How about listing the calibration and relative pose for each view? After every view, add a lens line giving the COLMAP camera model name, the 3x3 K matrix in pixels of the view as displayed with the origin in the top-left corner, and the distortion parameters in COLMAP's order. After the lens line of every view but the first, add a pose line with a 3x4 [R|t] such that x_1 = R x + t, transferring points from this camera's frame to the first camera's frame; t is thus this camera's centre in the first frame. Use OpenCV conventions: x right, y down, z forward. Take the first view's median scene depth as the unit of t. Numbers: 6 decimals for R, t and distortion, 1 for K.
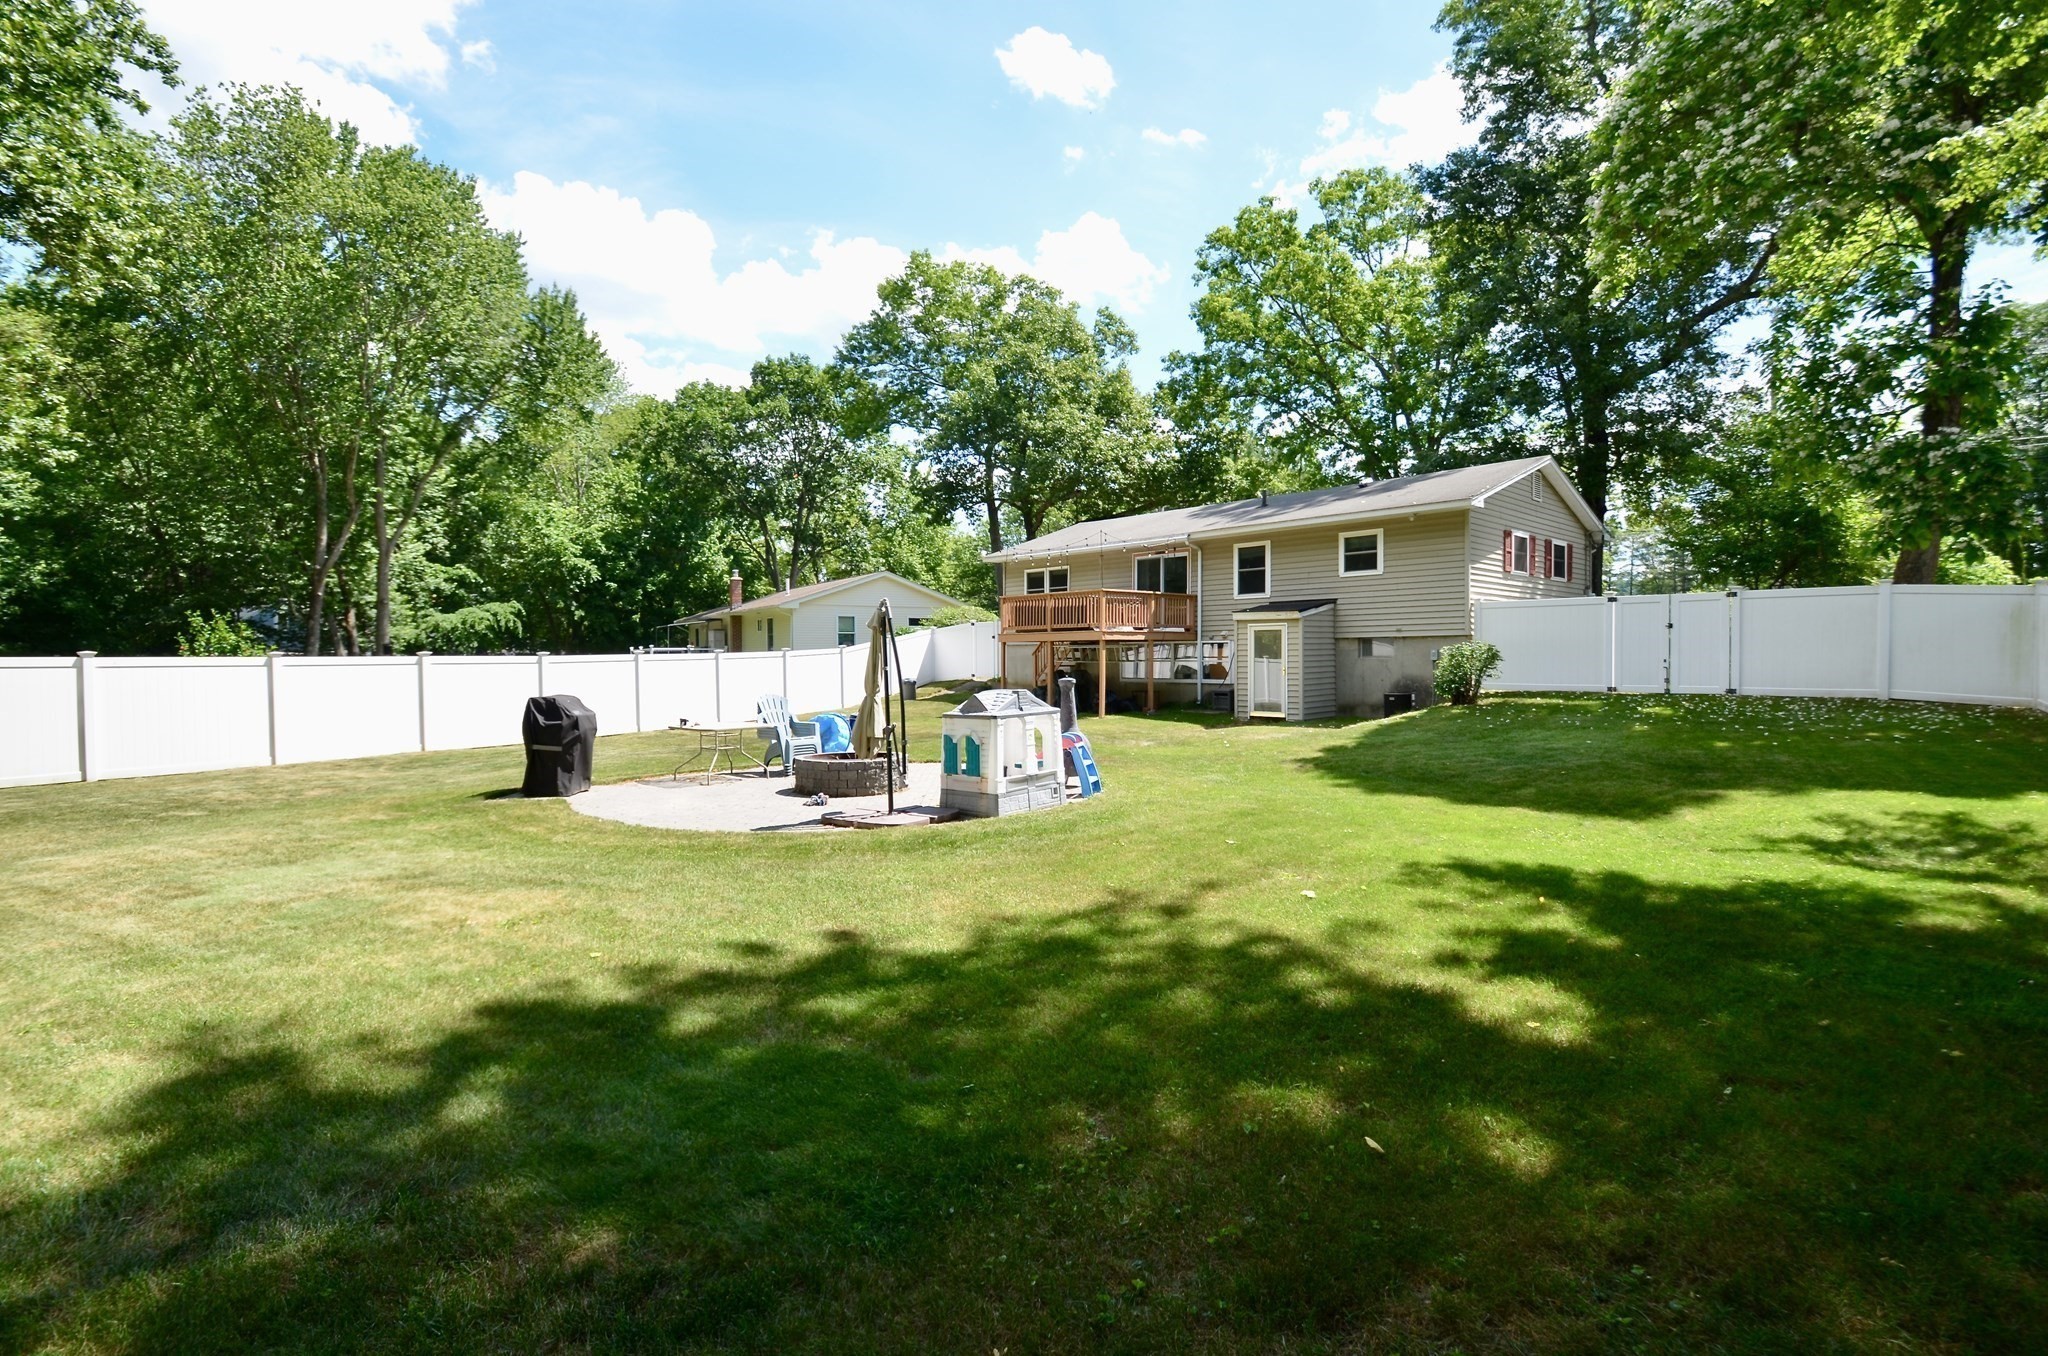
lens RADIAL K [[957.6, 0, 1045.1], [0, 957.6, 688.7], [0, 0, 1]] dist [-0.007475, -0.001462]
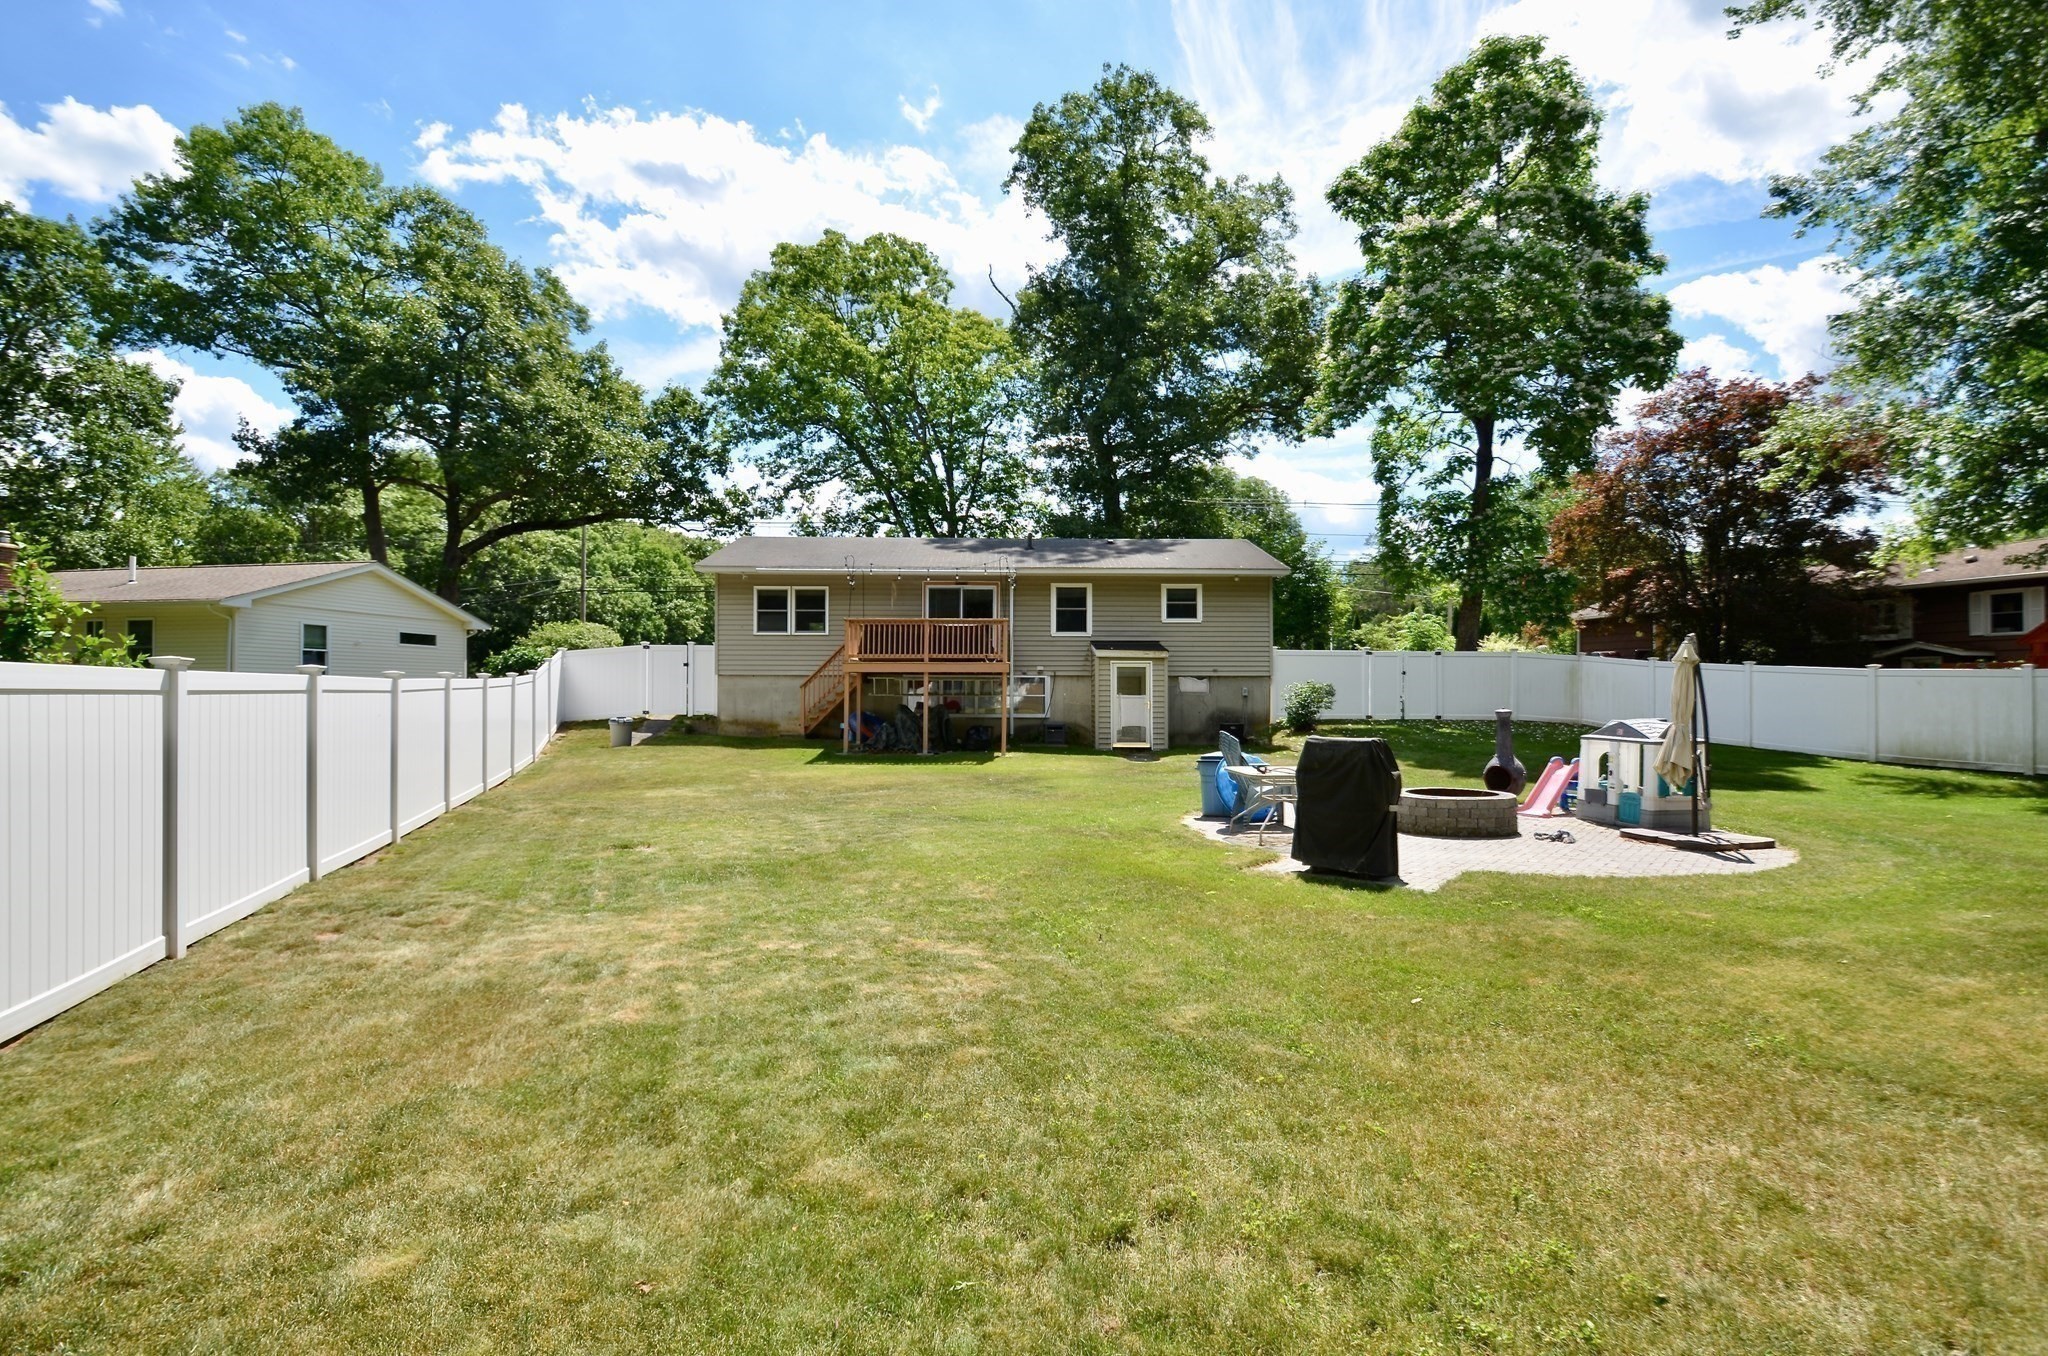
lens RADIAL K [[957.6, 0, 1024.4], [0, 957.6, 682.7], [0, 0, 1]] dist [-0.007475, -0.001462]
pose [[0.679010, 0.014998, 0.733976, -0.601314], [0.015902, 0.999256, -0.035130, -0.006749], [-0.733957, 0.035525, 0.678266, 0.326648]]
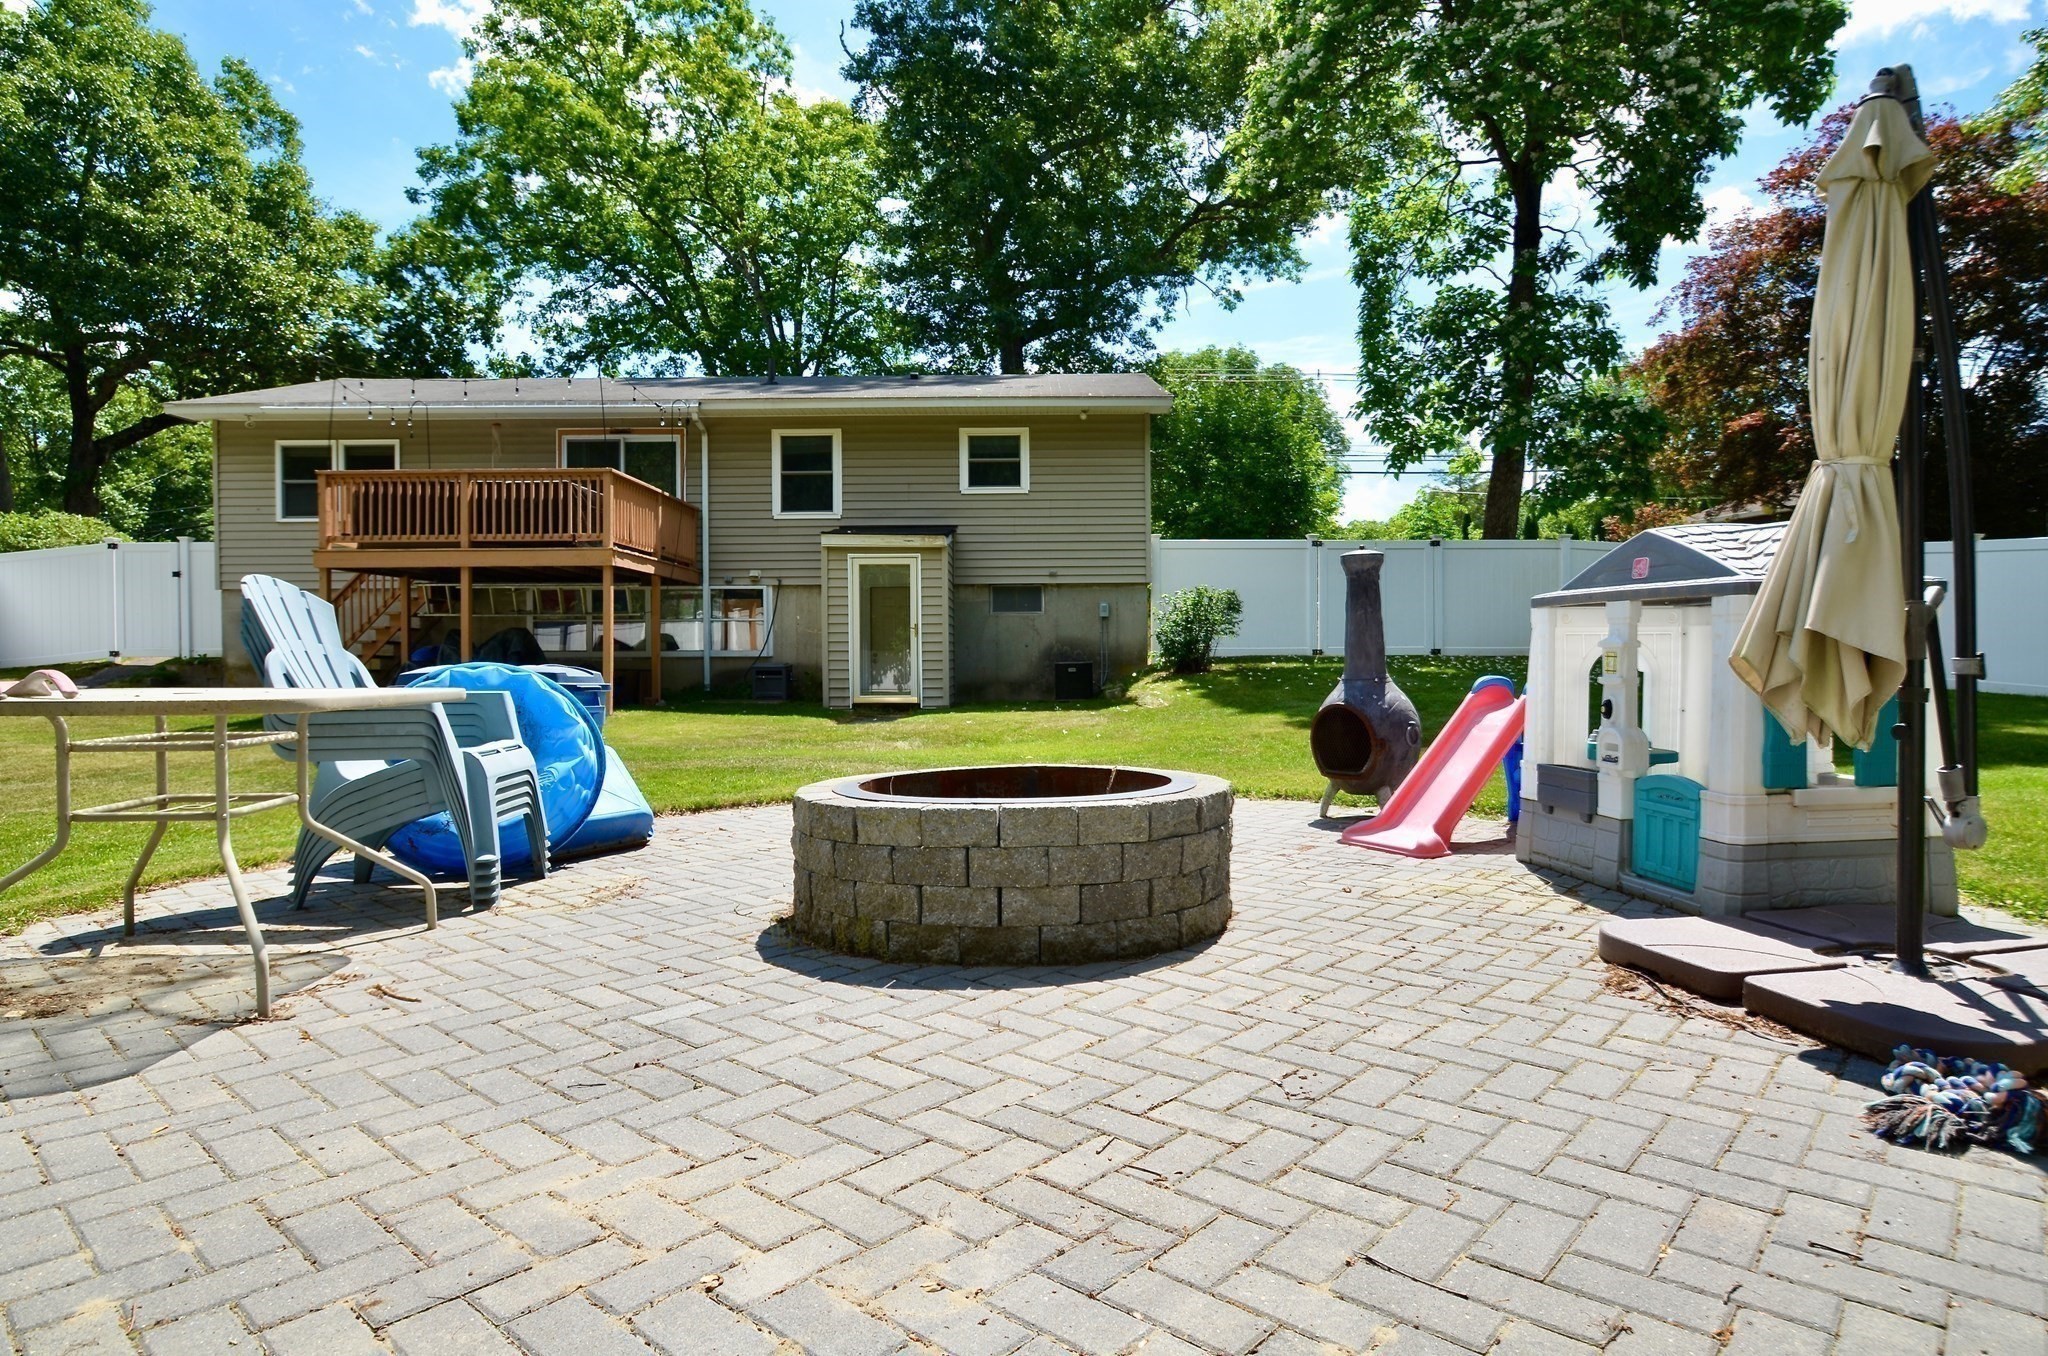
lens RADIAL K [[1132.4, 0, 1040.9], [0, 1132.4, 677.3], [0, 0, 1]] dist [-0.017170, -0.007740]
pose [[0.694048, -0.007080, 0.719894, -0.213538], [0.023655, 0.999636, -0.012975, 0.022781], [-0.719540, 0.026034, 0.693963, 0.384276]]
